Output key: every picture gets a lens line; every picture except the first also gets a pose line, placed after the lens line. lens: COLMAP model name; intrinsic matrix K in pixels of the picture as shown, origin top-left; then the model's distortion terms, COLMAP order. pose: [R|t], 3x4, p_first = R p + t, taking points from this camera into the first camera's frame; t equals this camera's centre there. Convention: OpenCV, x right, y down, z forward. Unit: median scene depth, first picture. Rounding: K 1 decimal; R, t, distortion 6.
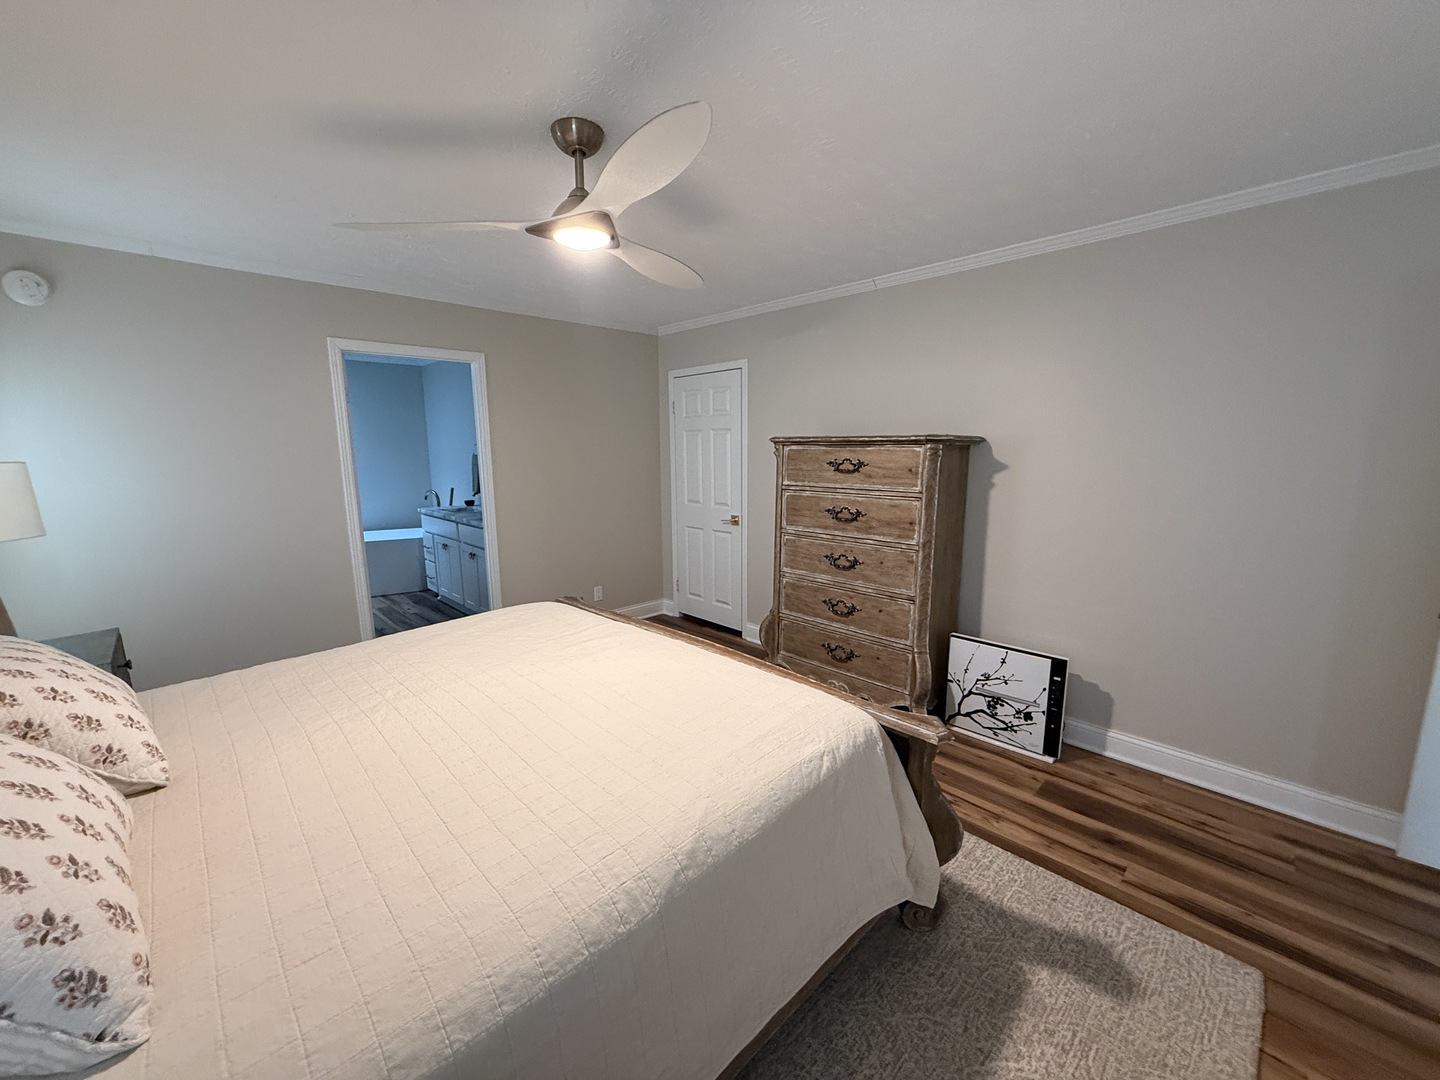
lens RADIAL K [[572.6, 0, 715.9], [0, 572.6, 539.9], [0, 0, 1]] dist [-0.000448, 0.000222]
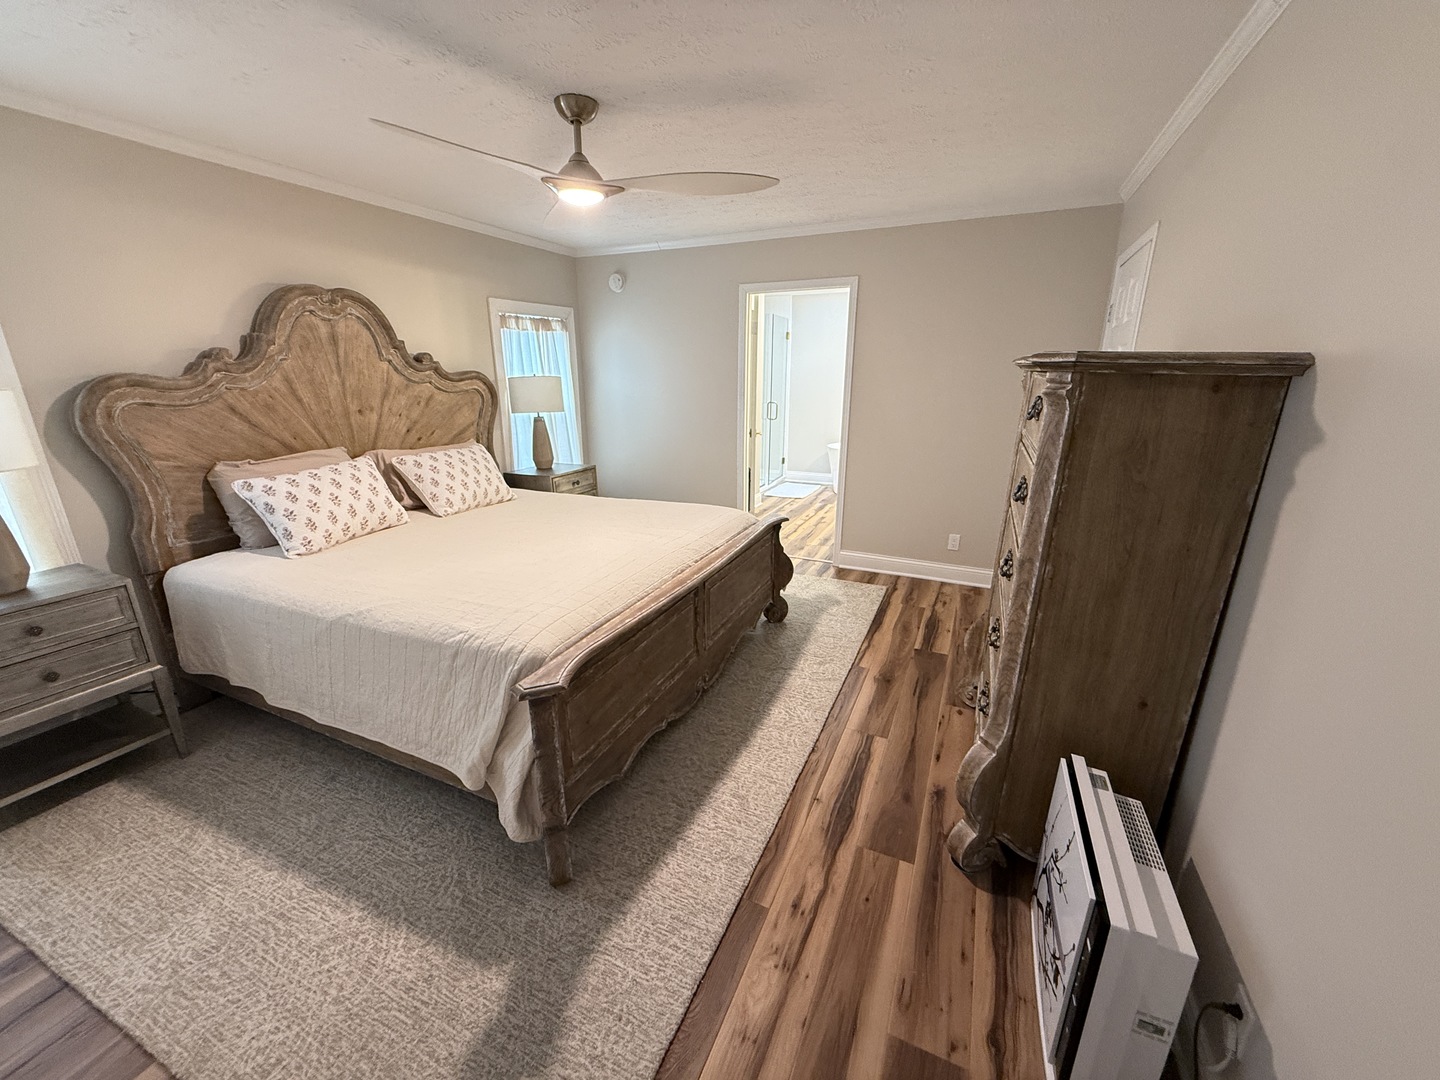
lens RADIAL K [[572.6, 0, 715.9], [0, 572.6, 539.9], [0, 0, 1]] dist [-0.000448, 0.000222]
pose [[0.360976, 0.272366, -0.891915, 0.680758], [-0.154029, 0.960678, 0.231026, -0.086506], [0.919767, 0.053986, 0.388734, 0.485533]]
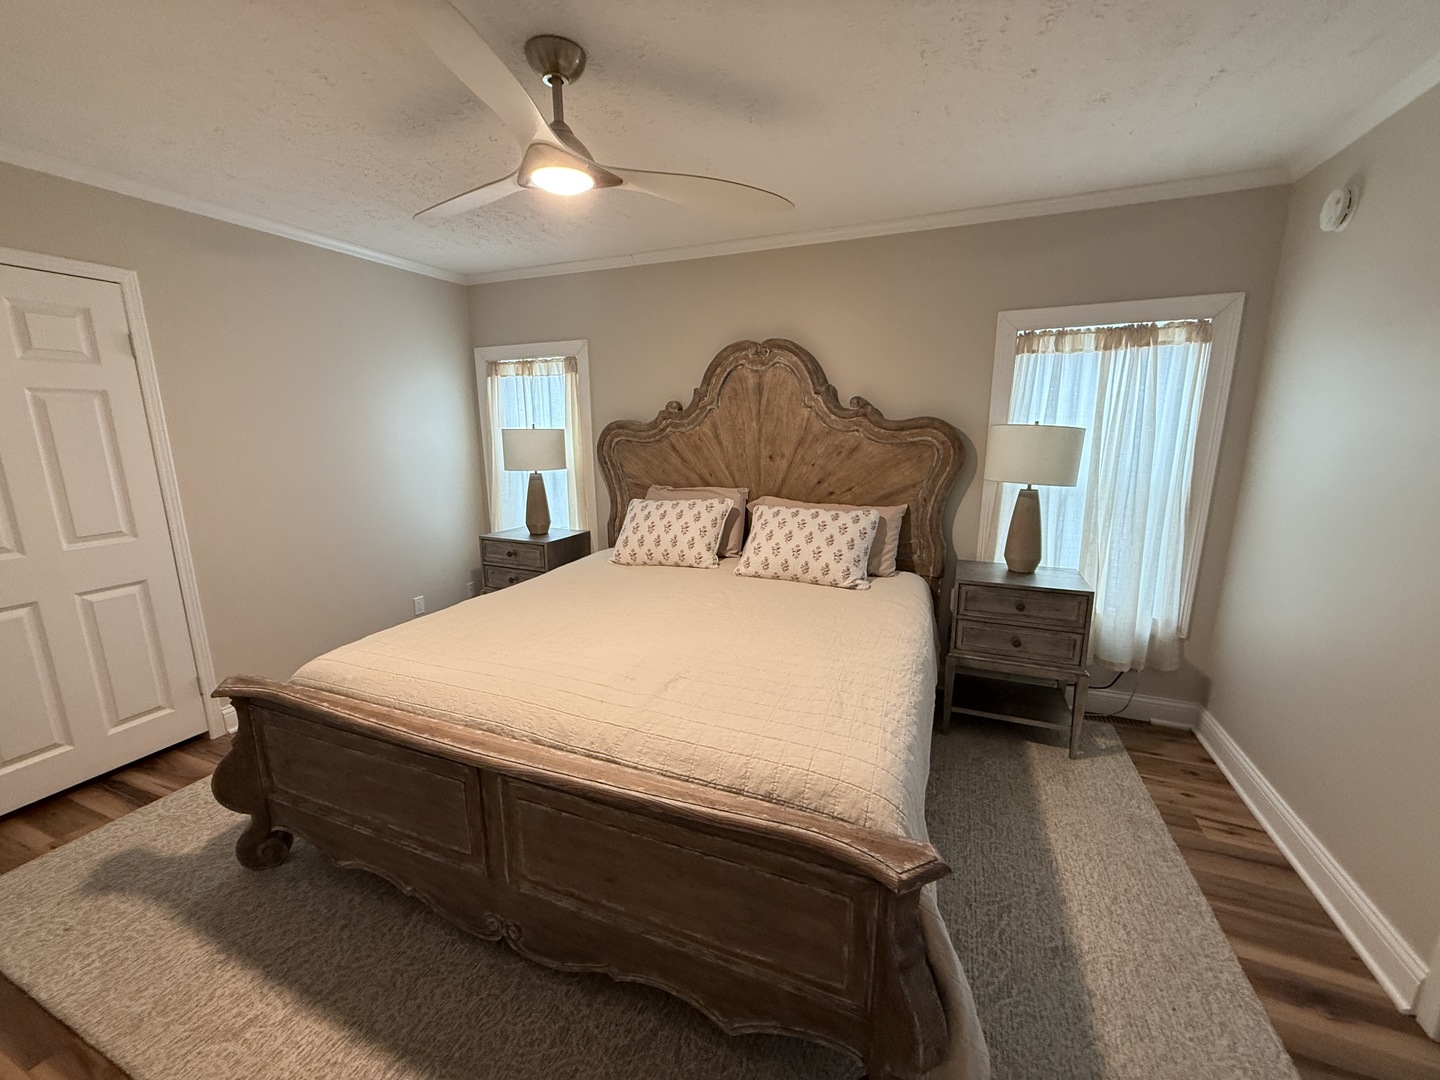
lens RADIAL K [[572.6, 0, 715.9], [0, 572.6, 539.9], [0, 0, 1]] dist [-0.000448, 0.000222]
pose [[-0.916436, 0.094306, -0.388910, -0.037705], [-0.052956, 0.934710, 0.351443, -0.195141], [0.396661, 0.342670, -0.851608, 1.201772]]
